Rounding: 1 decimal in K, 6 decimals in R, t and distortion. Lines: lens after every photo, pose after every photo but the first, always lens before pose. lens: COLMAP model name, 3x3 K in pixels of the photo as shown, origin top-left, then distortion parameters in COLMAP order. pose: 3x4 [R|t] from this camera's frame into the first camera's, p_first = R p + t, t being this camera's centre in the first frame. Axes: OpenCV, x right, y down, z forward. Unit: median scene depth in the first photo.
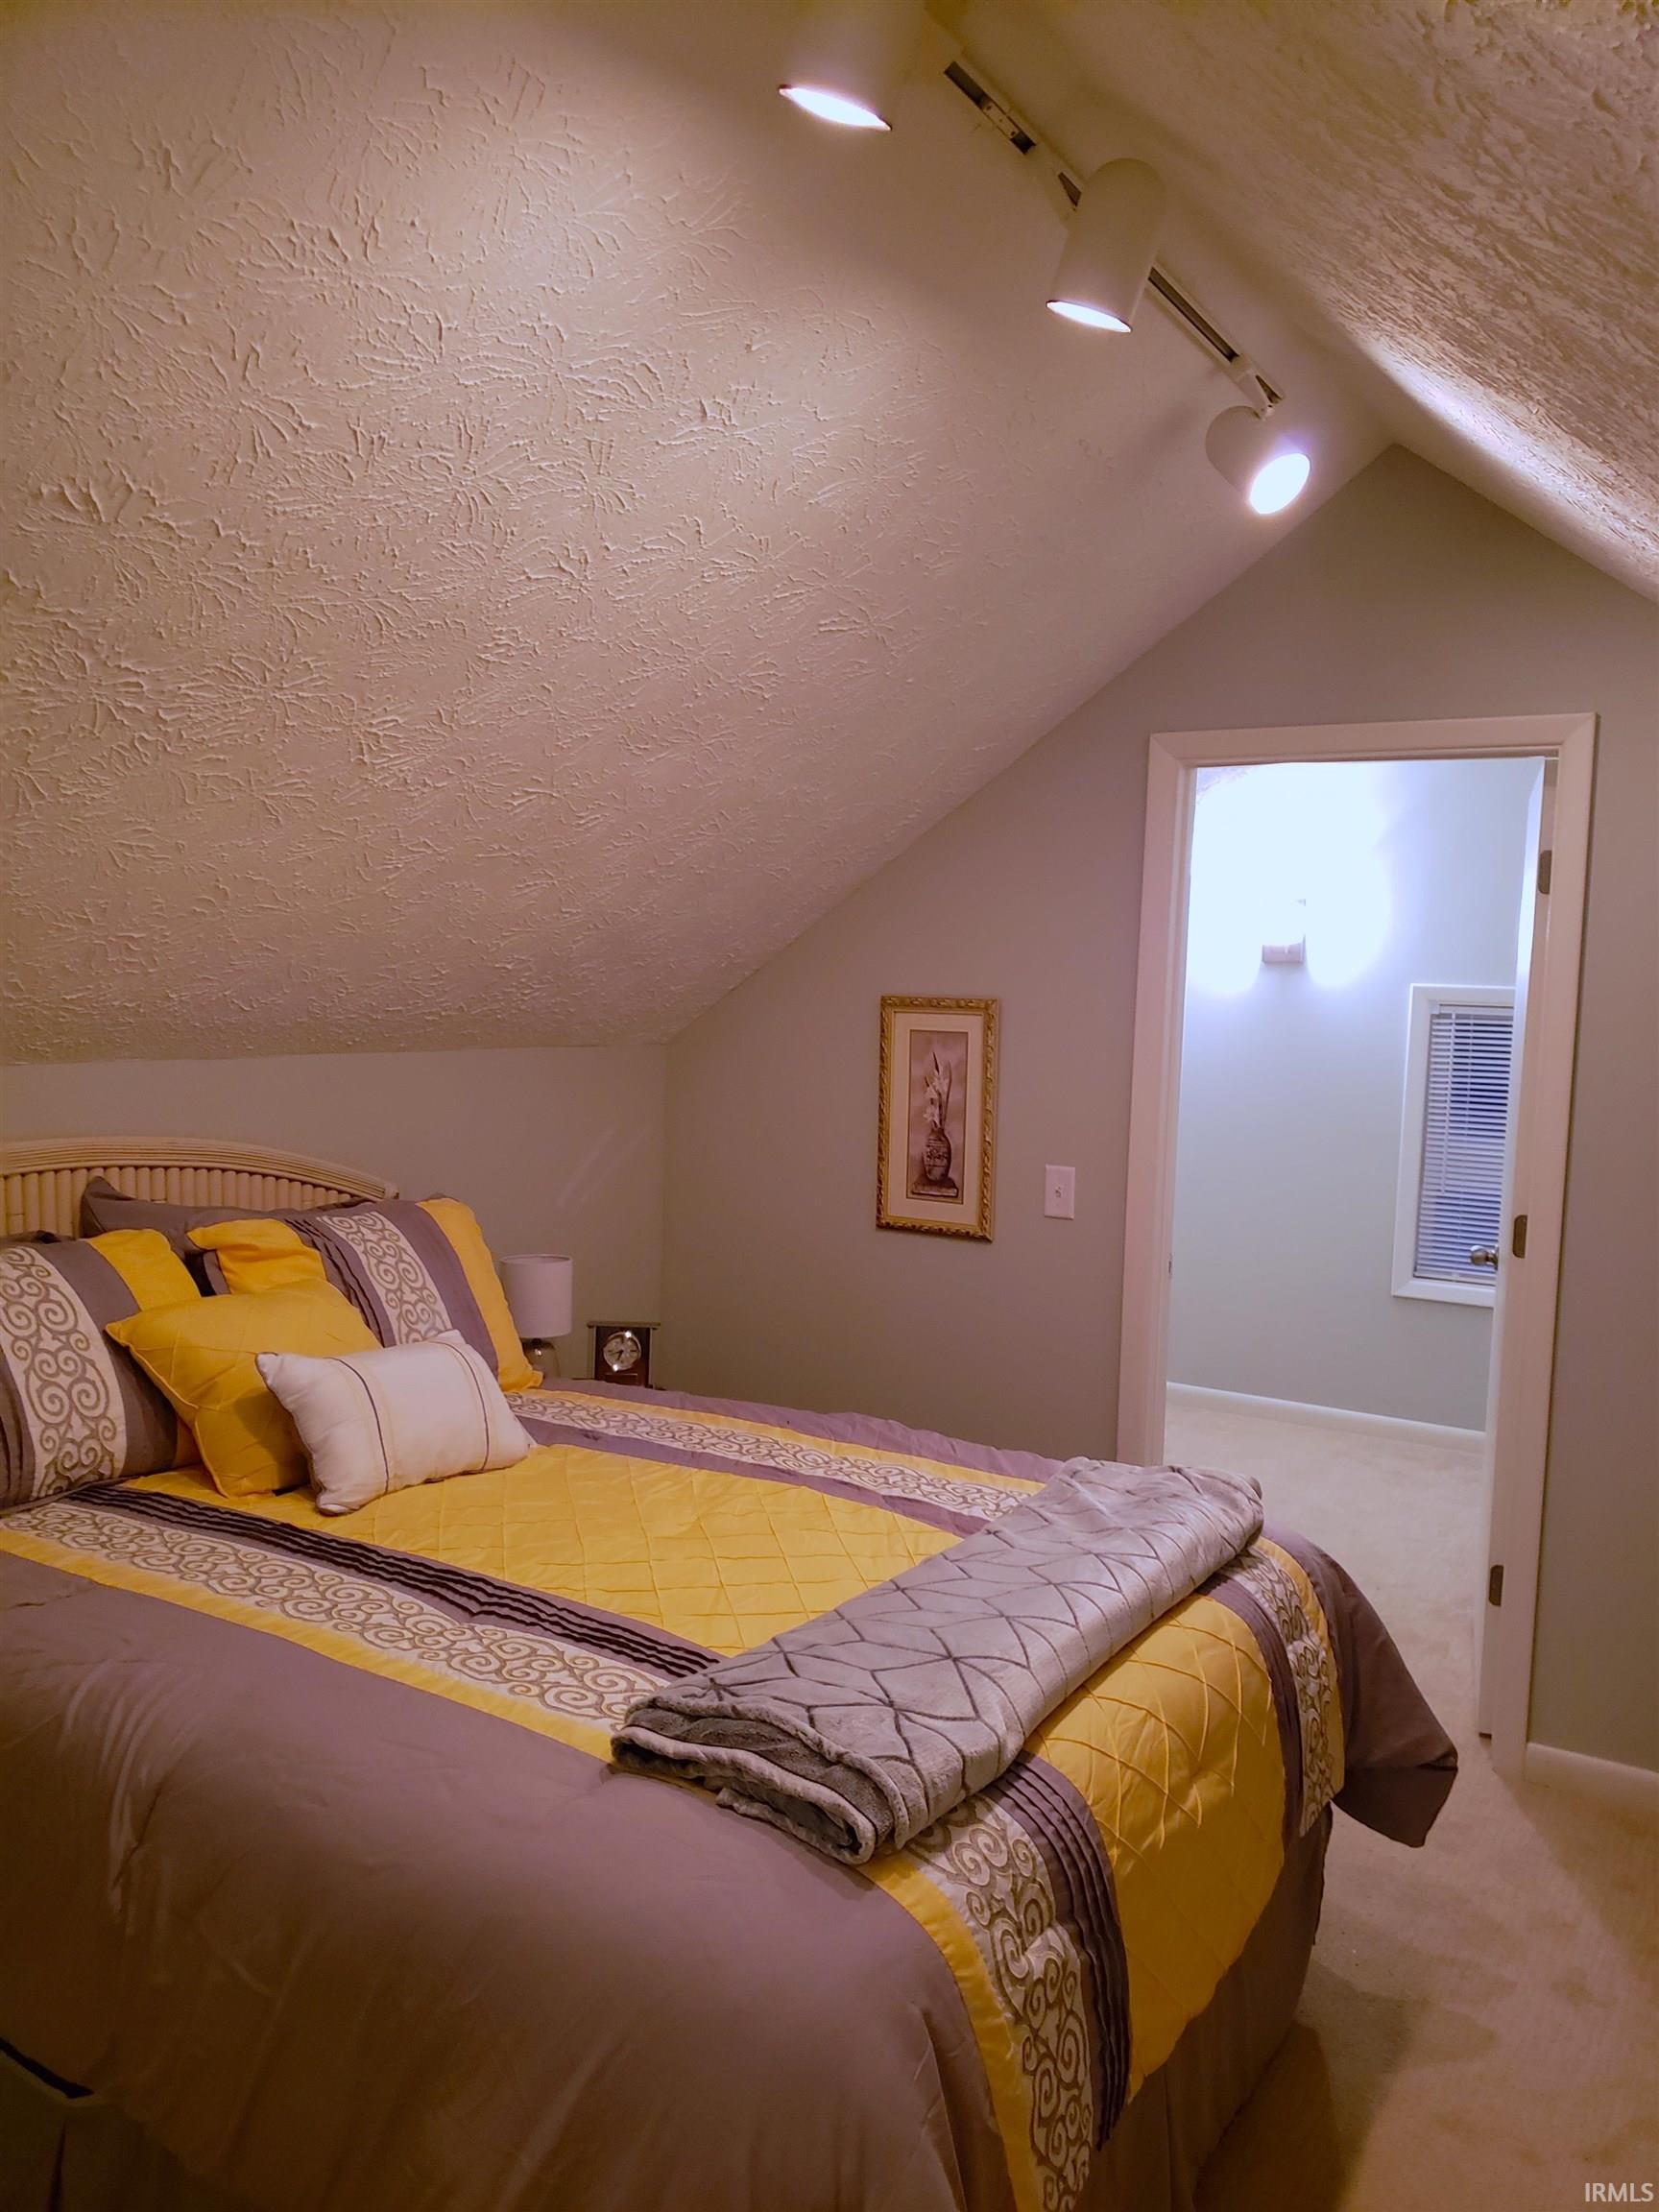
lens RADIAL K [[1834.3, 0, 829.5], [0, 1834.3, 1106.0], [0, 0, 1]] dist [-0.004405, -0.002407]
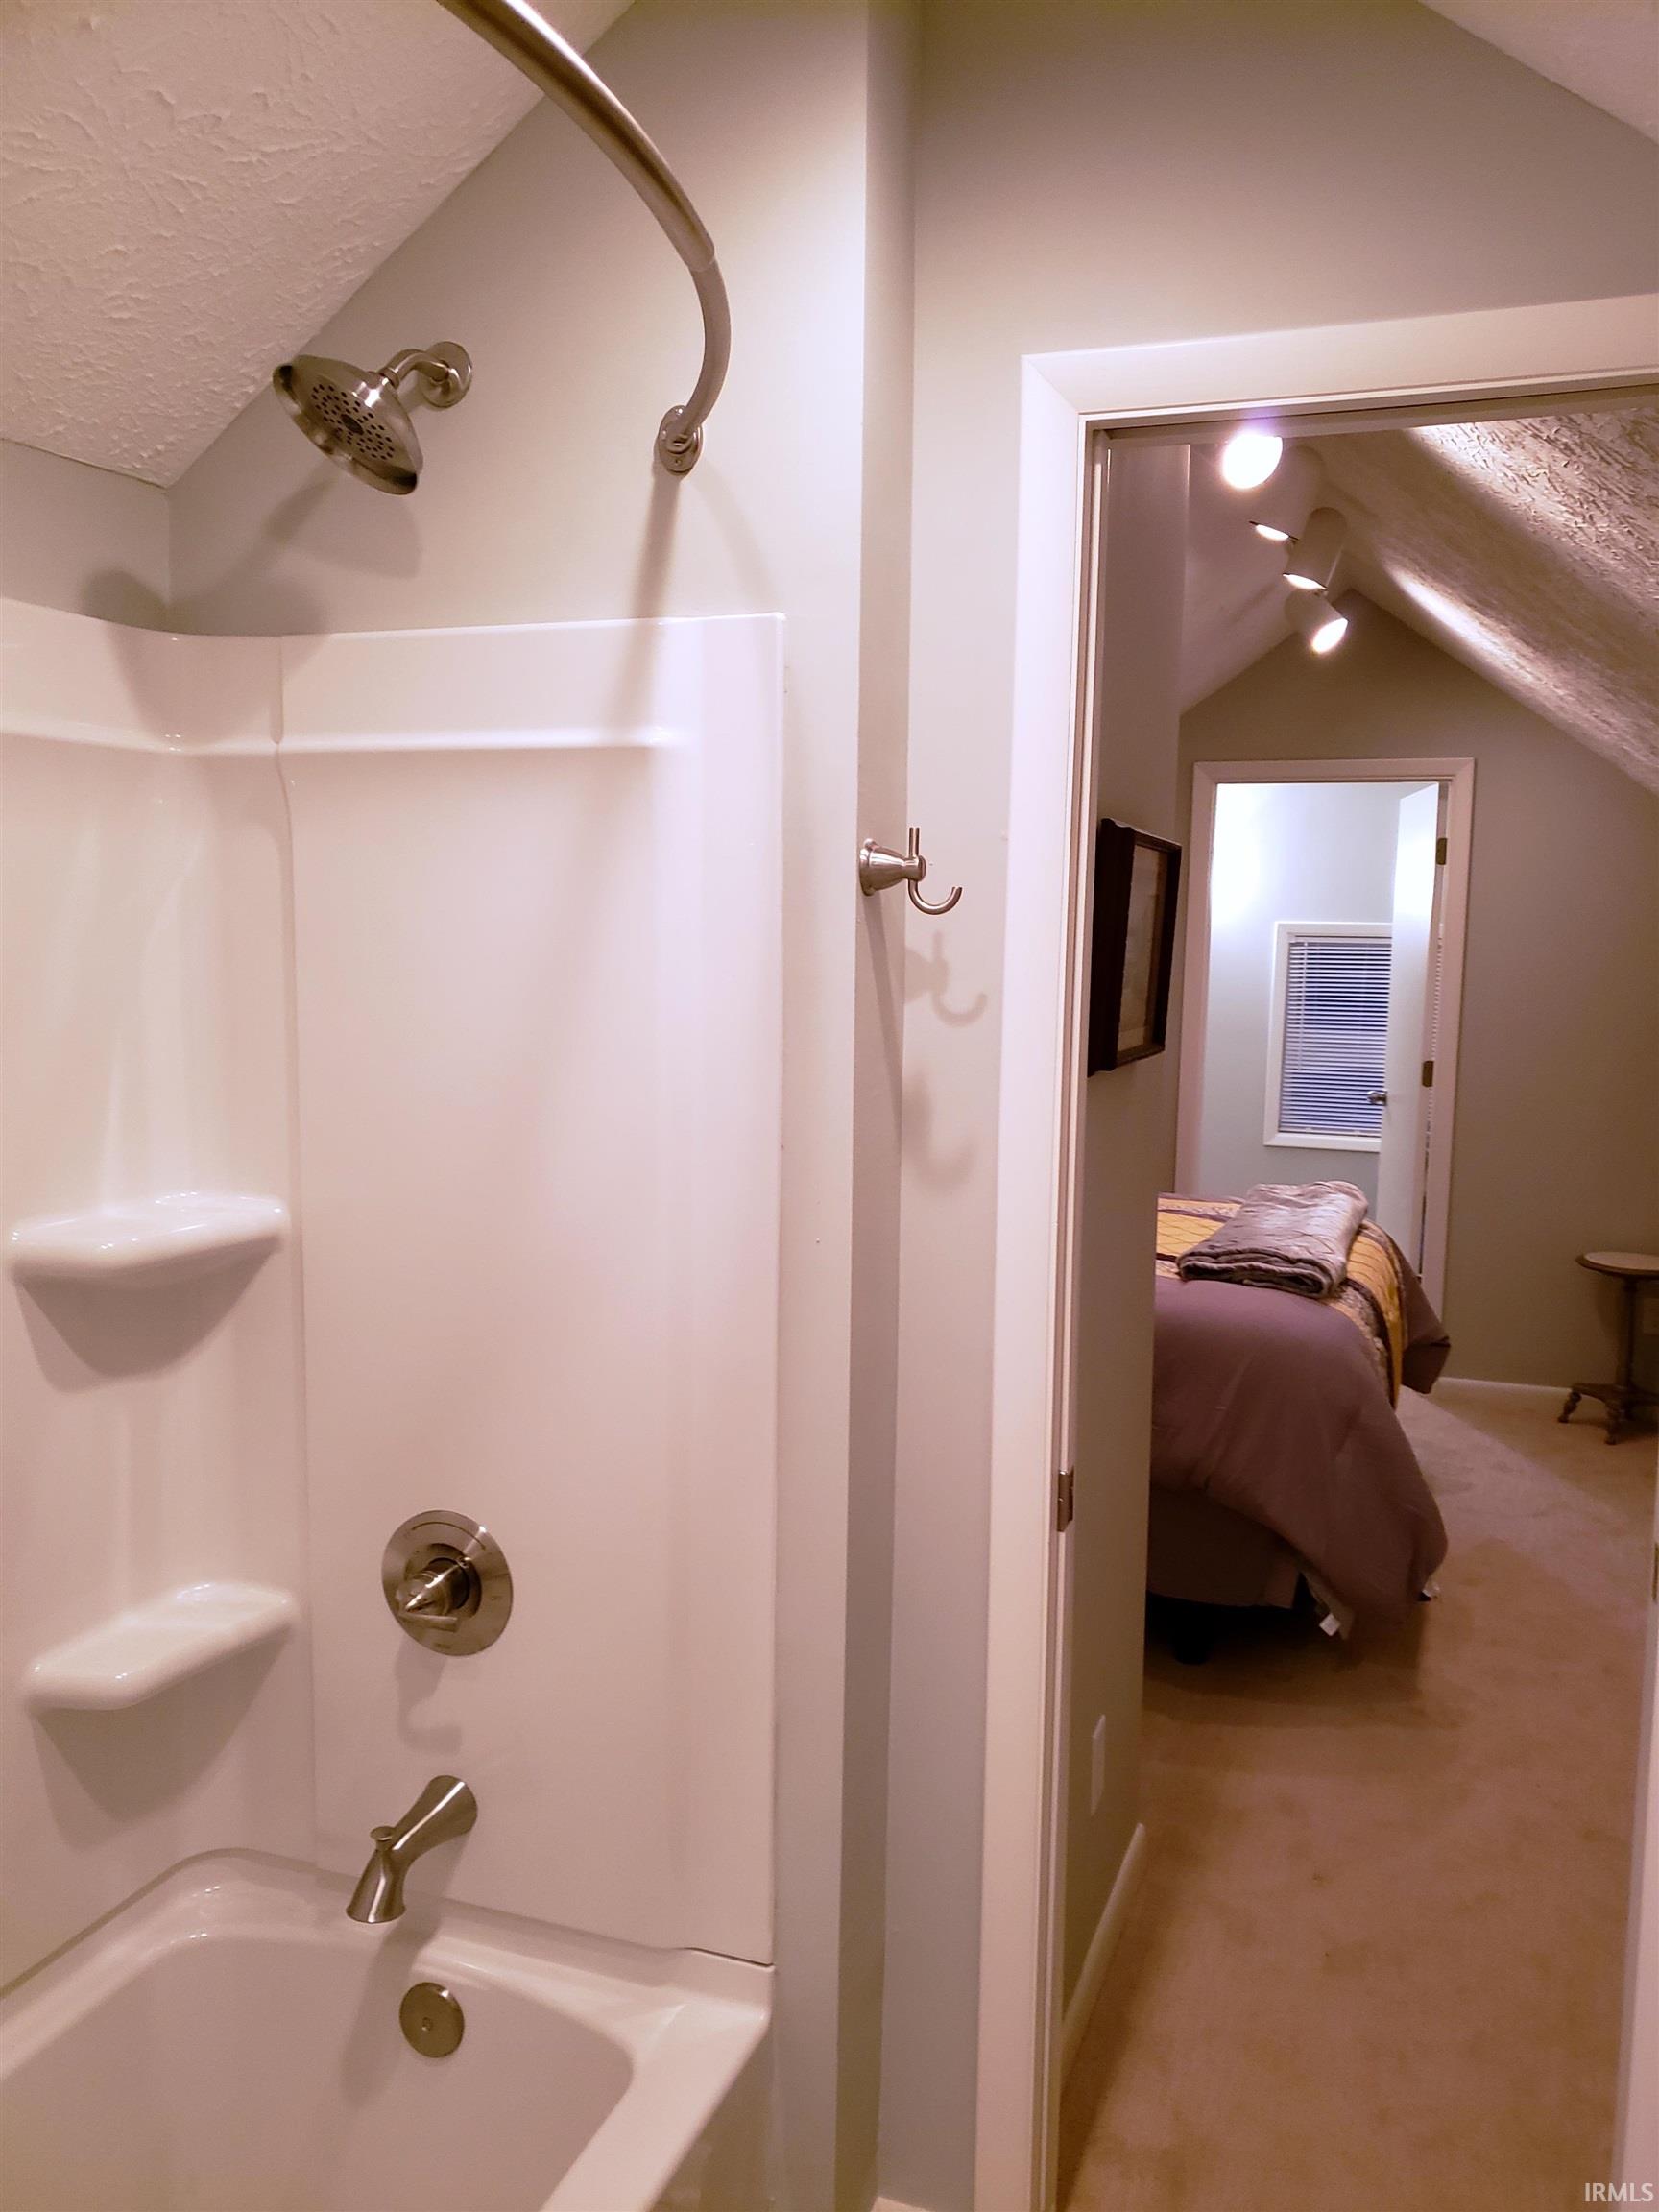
lens RADIAL K [[1834.3, 0, 829.5], [0, 1834.3, 1106.0], [0, 0, 1]] dist [-0.004405, -0.002407]
pose [[0.984027, -0.030731, 0.175344, -0.545084], [0.025228, 0.999119, 0.033528, 0.038204], [-0.176220, -0.028569, 0.983936, -0.651287]]
